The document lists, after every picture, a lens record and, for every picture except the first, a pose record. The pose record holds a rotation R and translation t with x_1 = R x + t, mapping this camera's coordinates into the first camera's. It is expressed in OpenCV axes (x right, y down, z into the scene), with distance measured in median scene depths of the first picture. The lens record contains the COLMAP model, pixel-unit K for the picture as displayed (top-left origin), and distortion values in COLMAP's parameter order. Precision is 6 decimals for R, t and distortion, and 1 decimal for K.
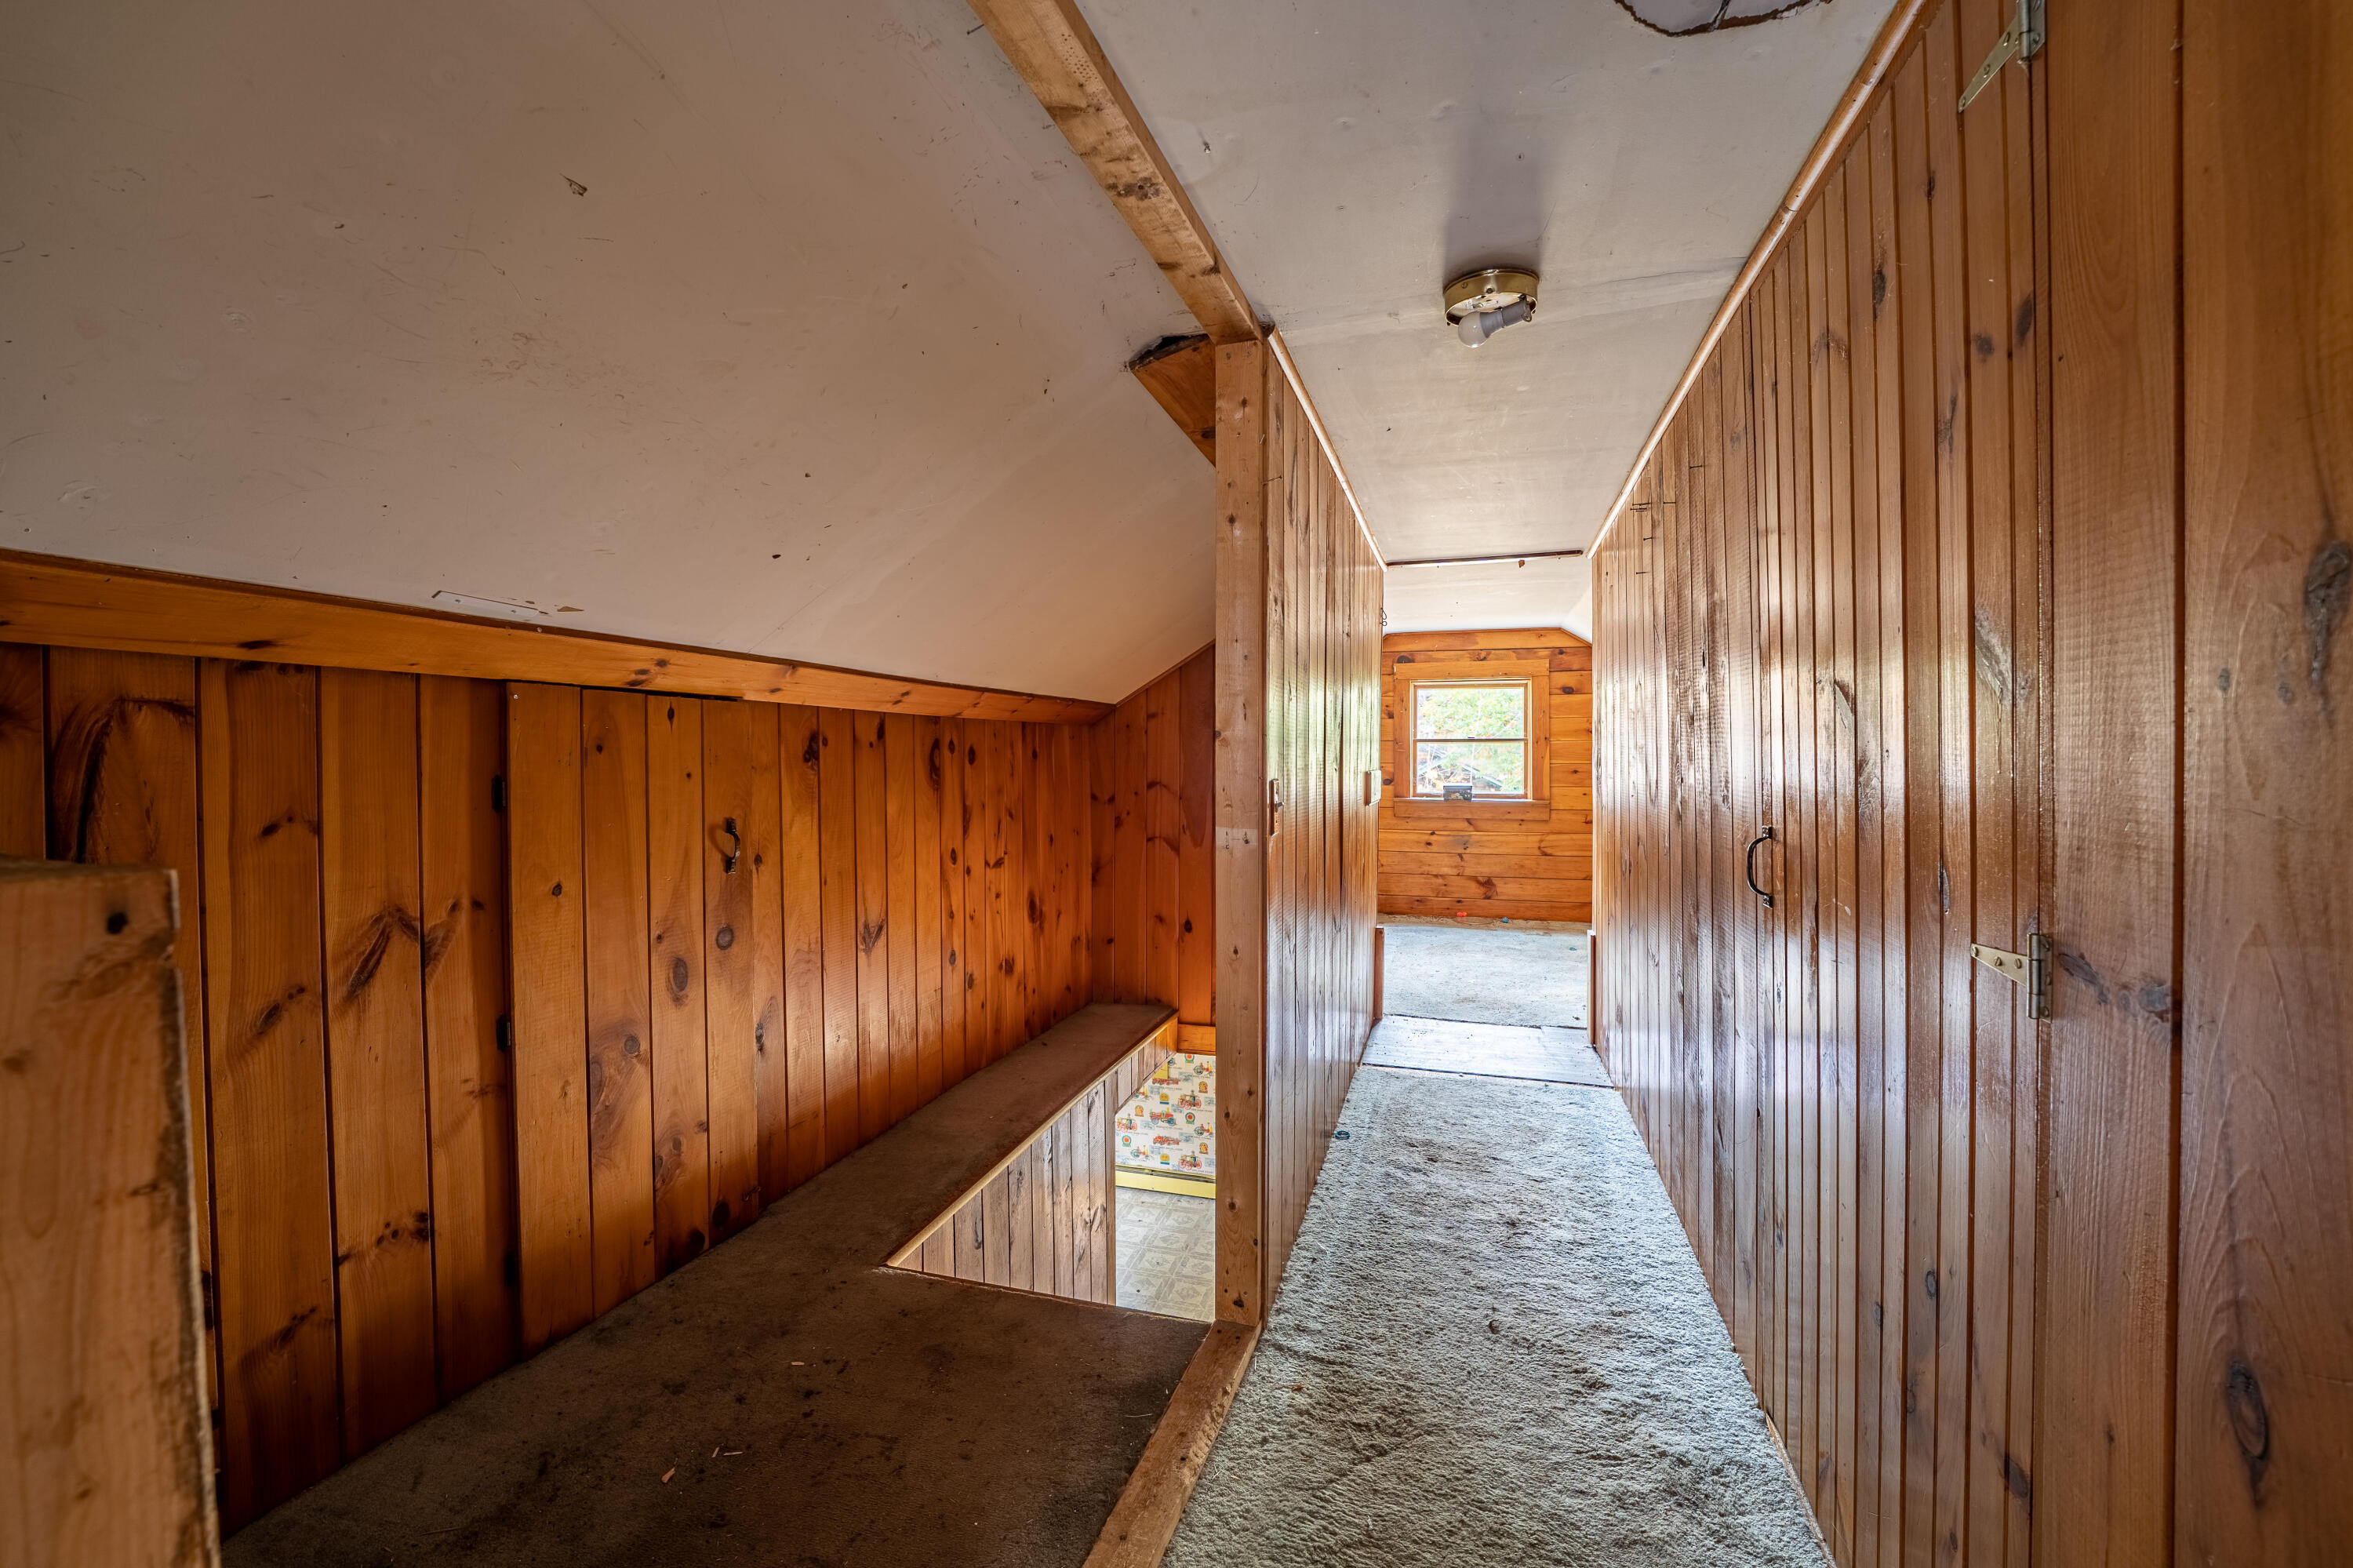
lens RADIAL K [[959.1, 0, 1187.0], [0, 959.1, 786.9], [0, 0, 1]] dist [-0.000985, -0.000015]
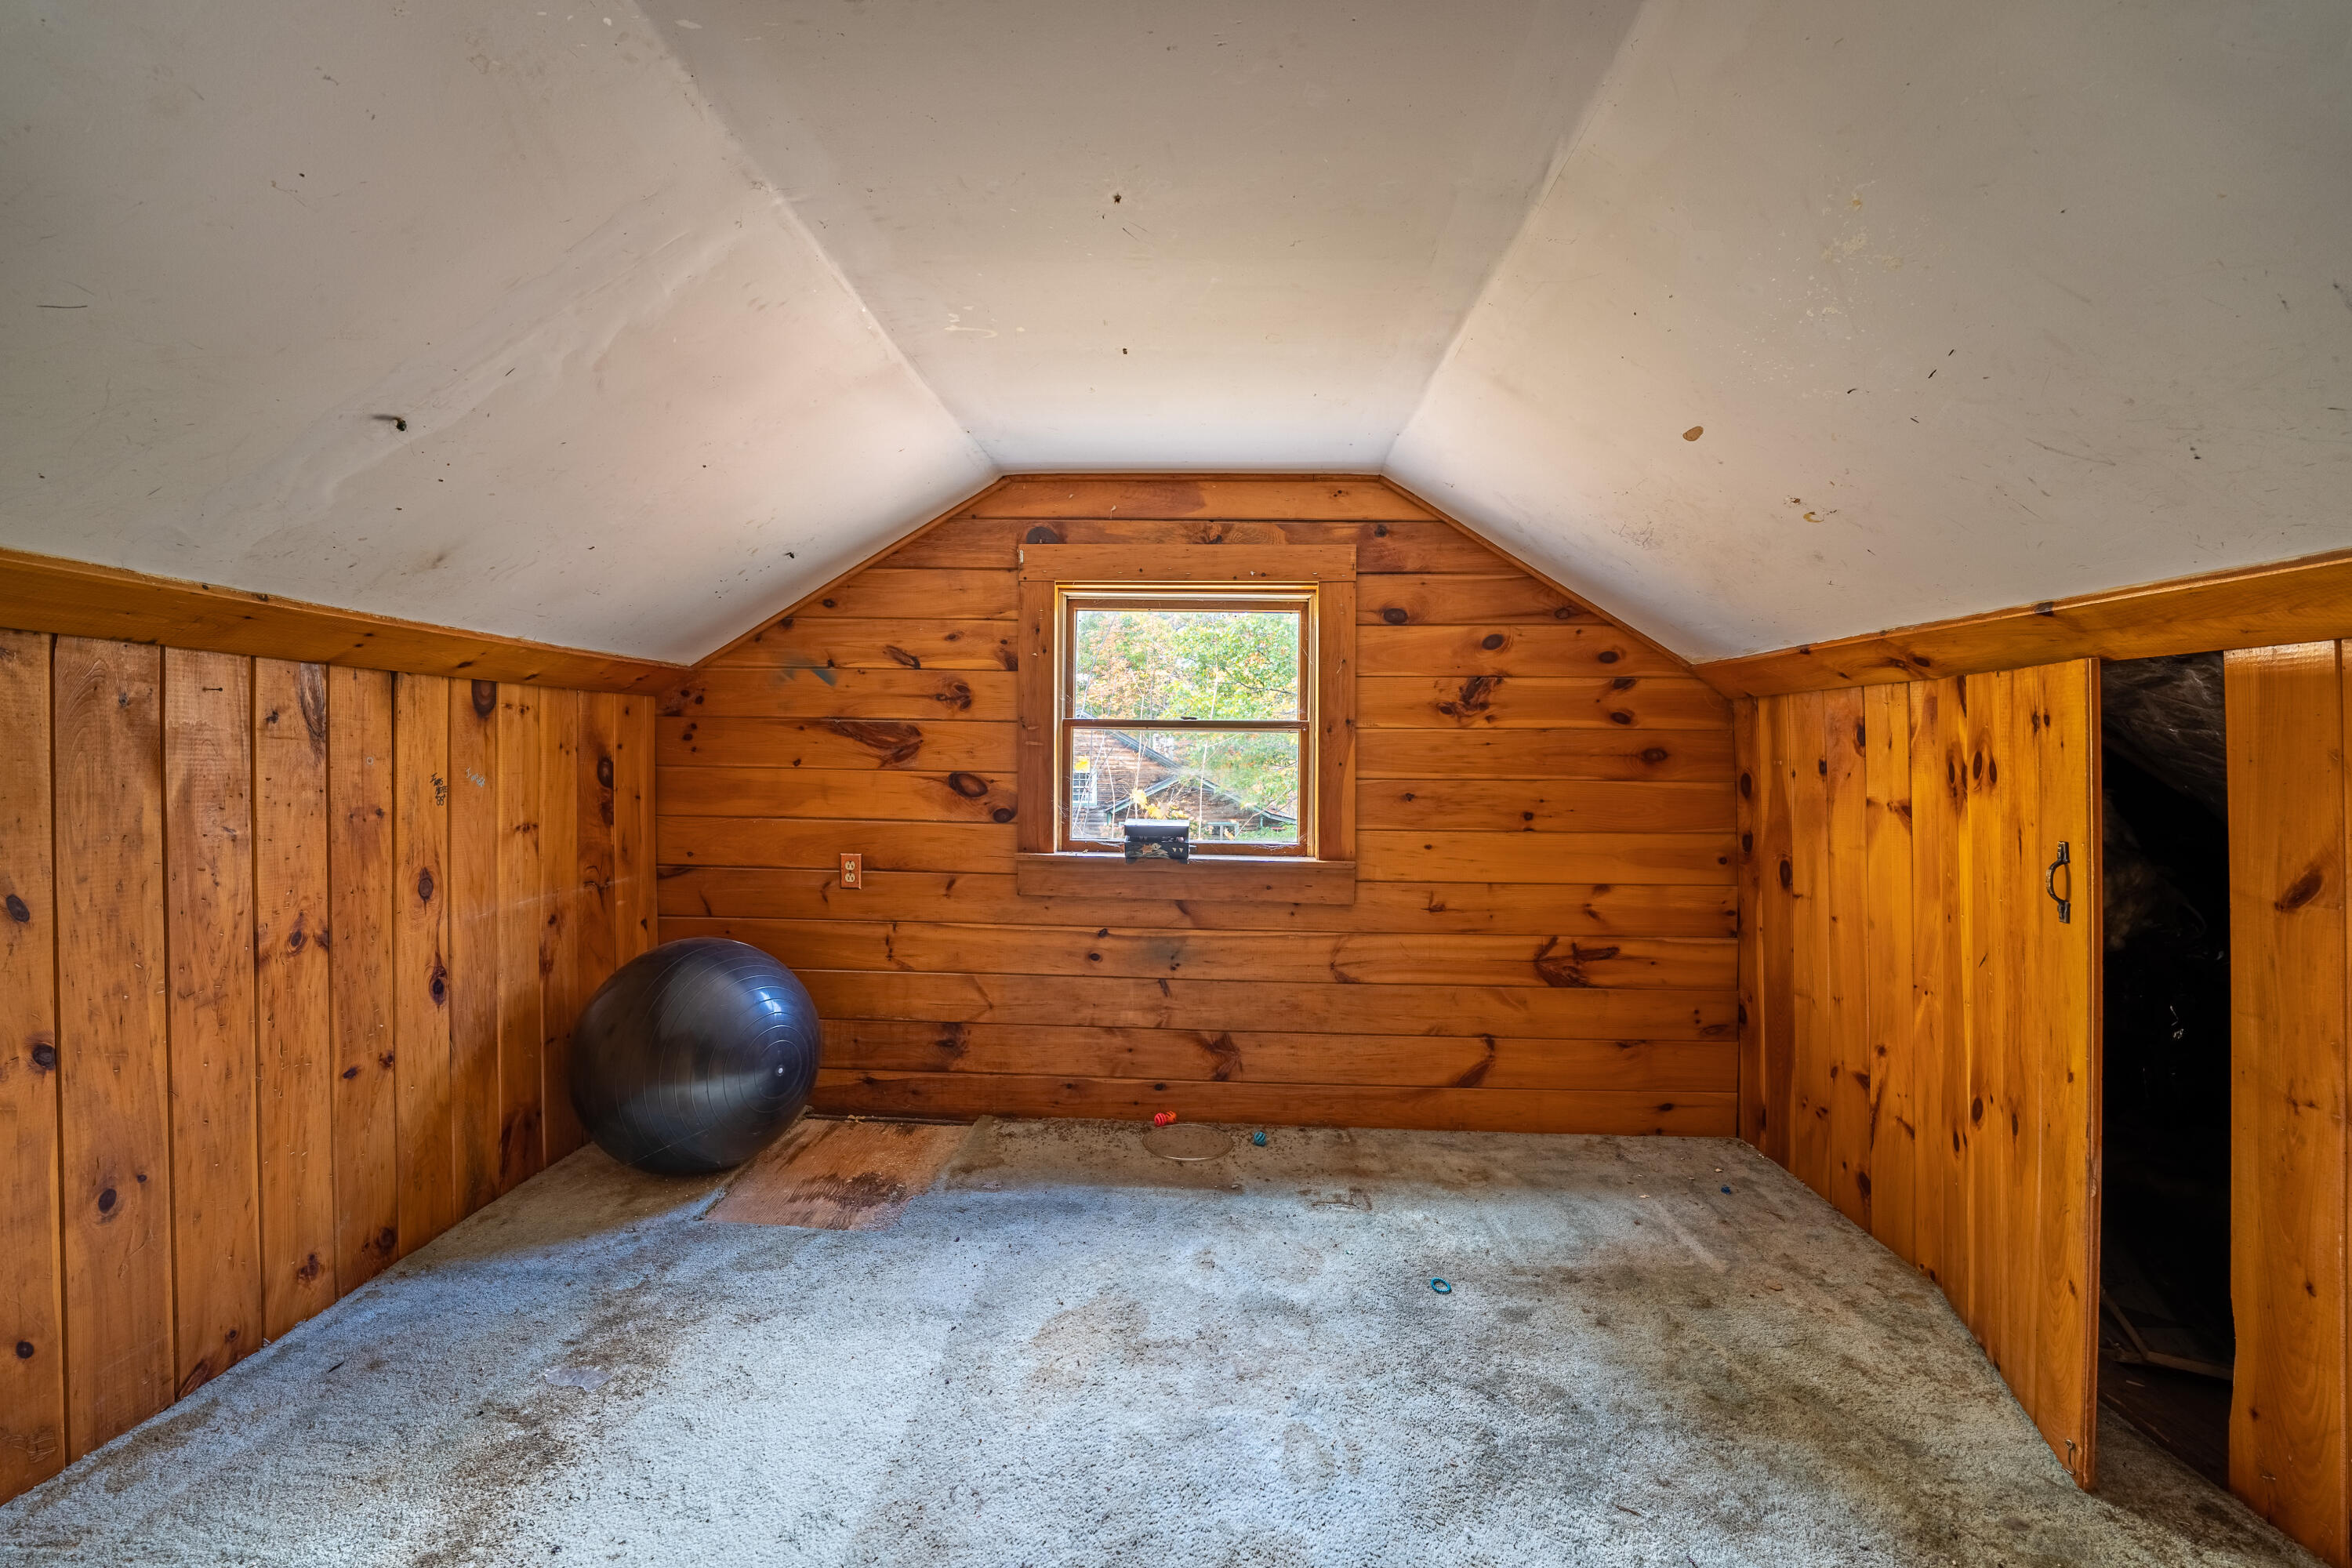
lens RADIAL K [[958.7, 0, 1177.3], [0, 958.7, 773.7], [0, 0, 1]] dist [-0.000985, -0.000015]
pose [[0.976931, 0.009575, 0.213342, 0.196916], [-0.007602, 0.999920, -0.010067, -0.020769], [-0.213421, 0.008213, 0.976926, 0.567991]]
